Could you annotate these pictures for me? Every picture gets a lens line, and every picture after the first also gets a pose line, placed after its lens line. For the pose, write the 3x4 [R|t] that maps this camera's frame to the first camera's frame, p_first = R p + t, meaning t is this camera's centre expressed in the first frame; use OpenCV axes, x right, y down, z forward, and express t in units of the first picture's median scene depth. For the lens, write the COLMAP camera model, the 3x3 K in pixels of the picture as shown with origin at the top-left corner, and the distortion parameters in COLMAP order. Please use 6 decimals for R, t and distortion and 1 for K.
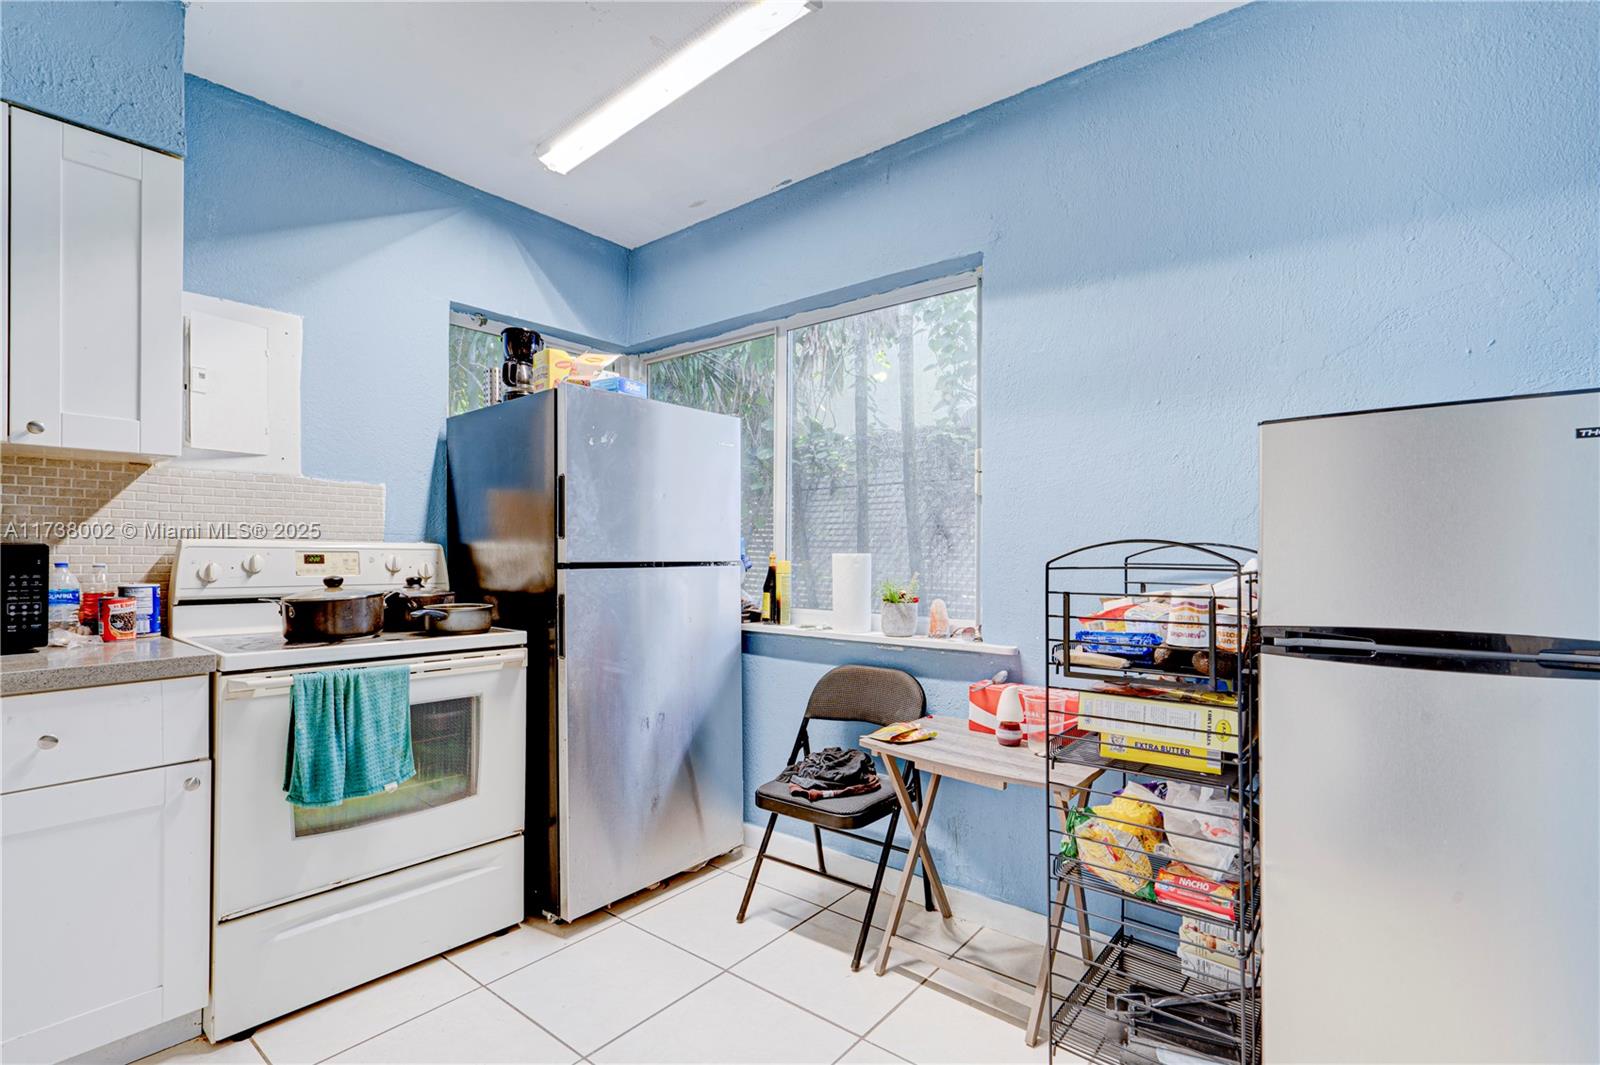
lens RADIAL K [[753.6, 0, 814.8], [0, 753.6, 544.3], [0, 0, 1]] dist [0.003773, 0.002194]
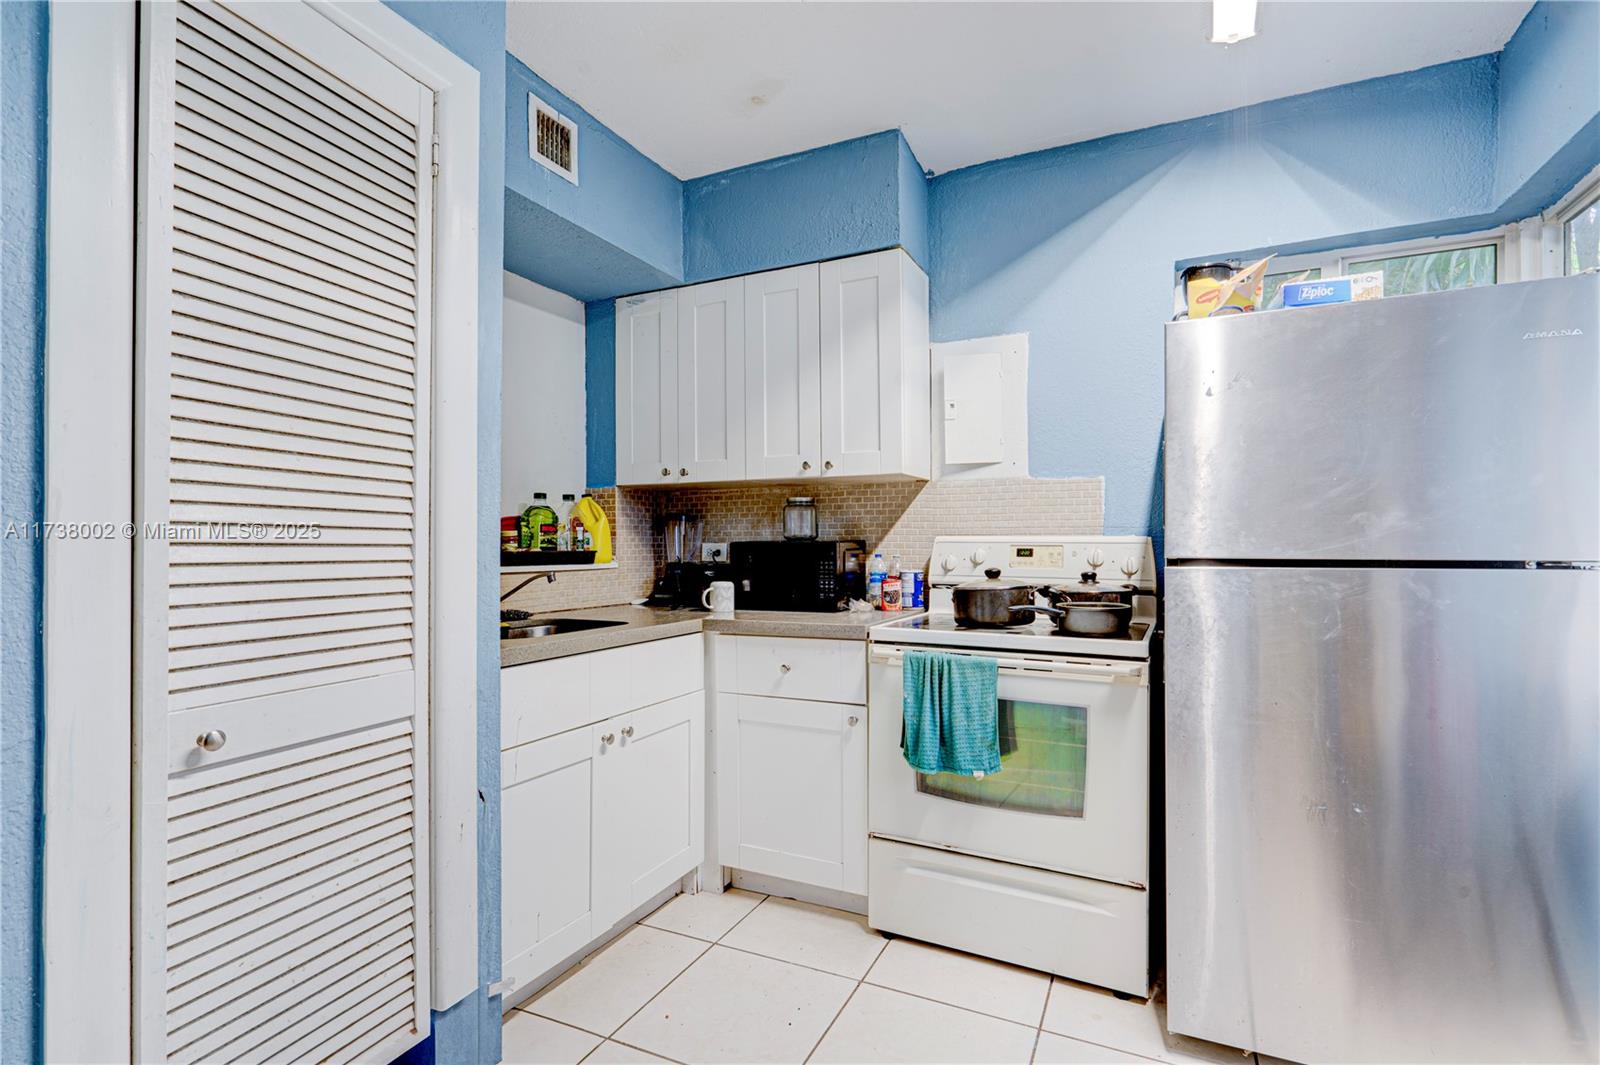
lens RADIAL K [[753.6, 0, 803.7], [0, 753.6, 532.4], [0, 0, 1]] dist [0.003773, 0.002194]
pose [[0.227619, -0.020270, -0.973539, 0.372862], [0.013686, 0.999751, -0.017615, 0.006033], [0.973654, -0.009314, 0.227840, 0.509938]]
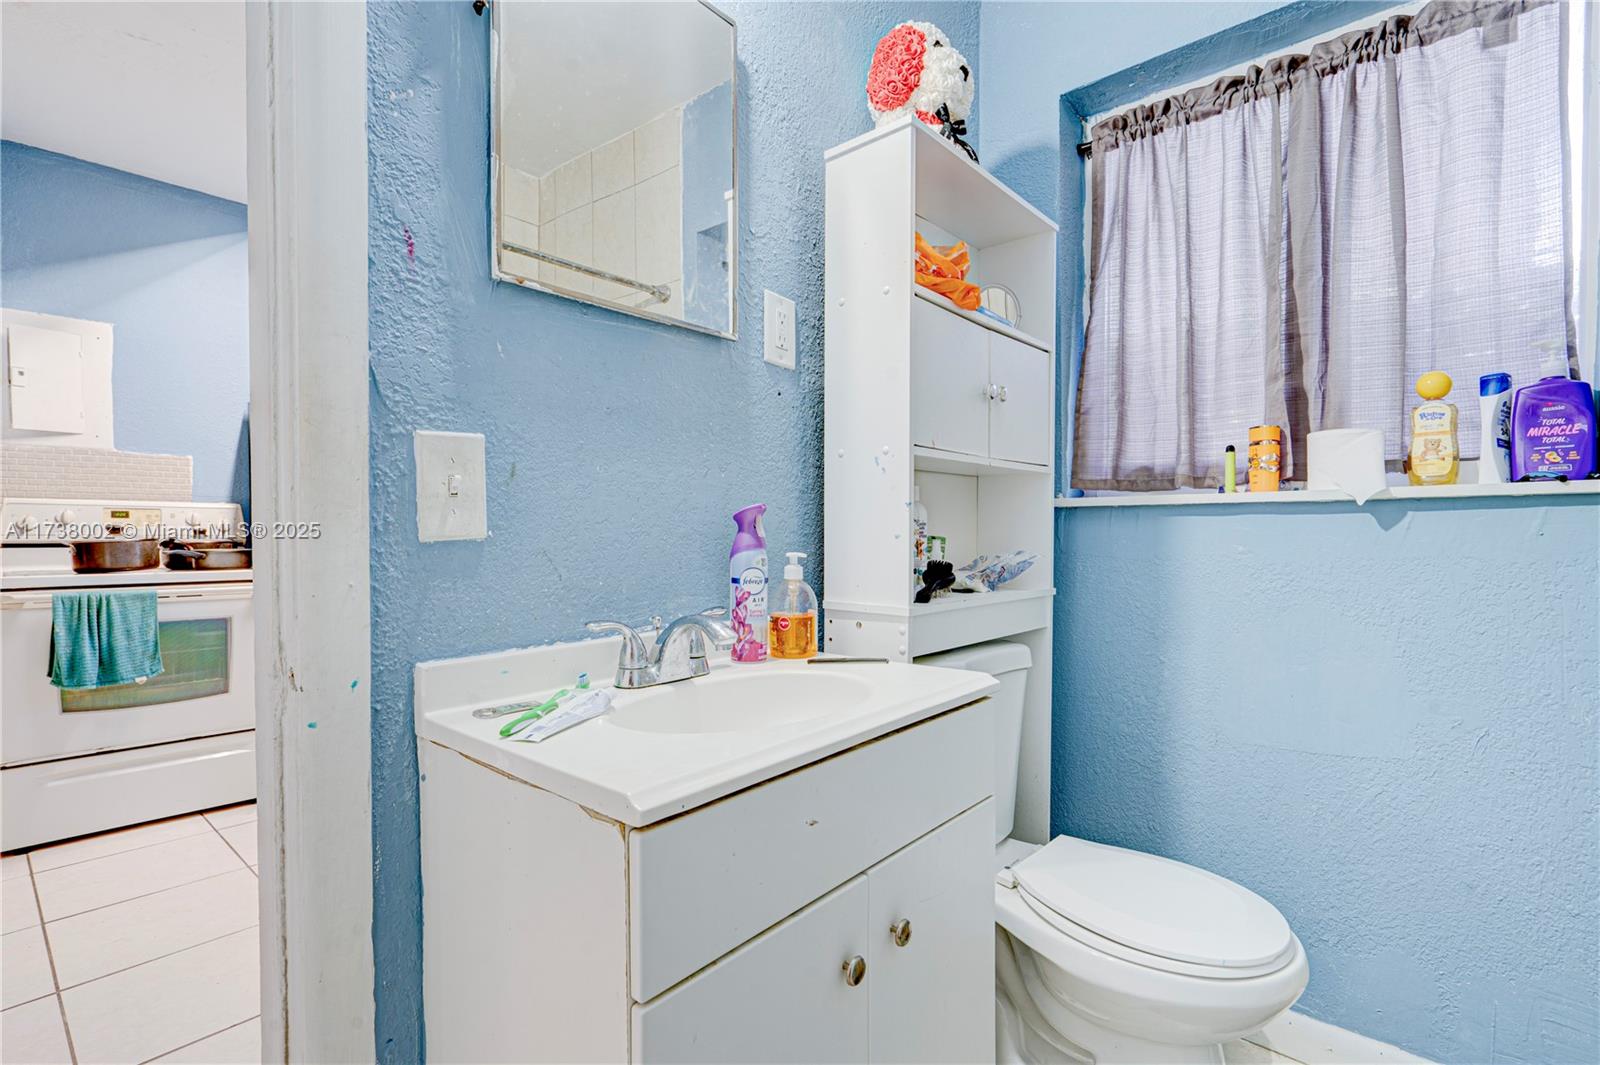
lens RADIAL K [[753.6, 0, 800.4], [0, 753.6, 537.9], [0, 0, 1]] dist [0.003773, 0.002194]
pose [[0.998688, -0.004071, -0.051051, 0.648541], [0.005168, 0.999758, 0.021380, 0.044113], [0.050951, -0.021616, 0.998467, -0.267374]]
